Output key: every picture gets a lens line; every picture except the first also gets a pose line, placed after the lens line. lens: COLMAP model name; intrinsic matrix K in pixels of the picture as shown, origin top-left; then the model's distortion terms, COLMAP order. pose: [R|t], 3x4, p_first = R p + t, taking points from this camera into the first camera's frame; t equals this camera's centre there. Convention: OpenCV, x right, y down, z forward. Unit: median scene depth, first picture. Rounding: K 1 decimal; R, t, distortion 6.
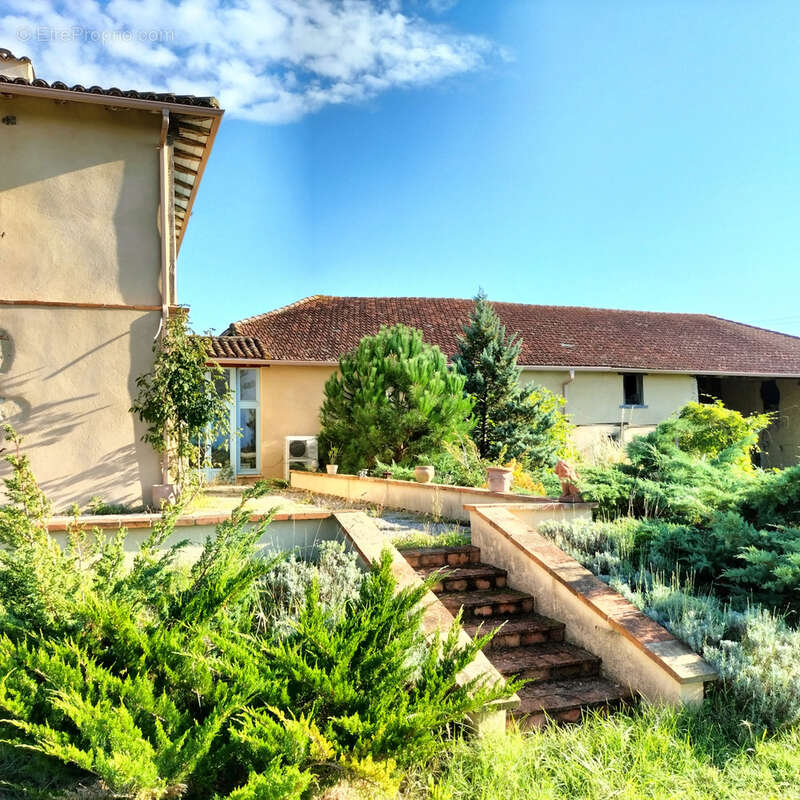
lens RADIAL K [[802.4, 0, 400.0], [0, 802.4, 400.0], [0, 0, 1]] dist [0.113926, -0.203762]
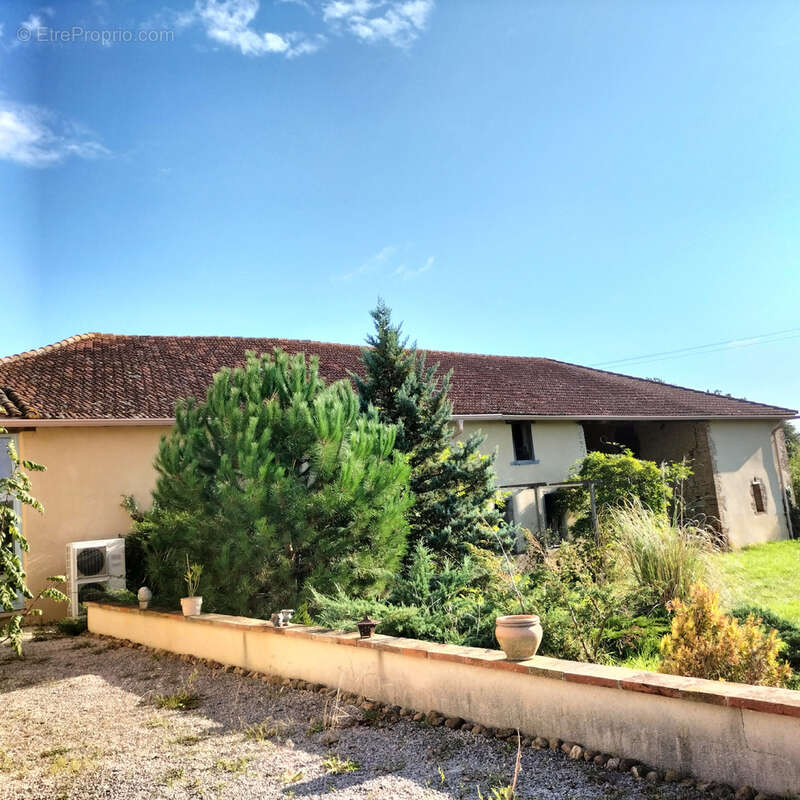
lens RADIAL K [[802.4, 0, 400.0], [0, 802.4, 400.0], [0, 0, 1]] dist [0.113926, -0.203762]
pose [[0.952559, -0.034297, 0.302414, -0.085628], [0.059256, 0.995515, -0.073746, -0.002508], [-0.298528, 0.088168, 0.950320, 0.328121]]
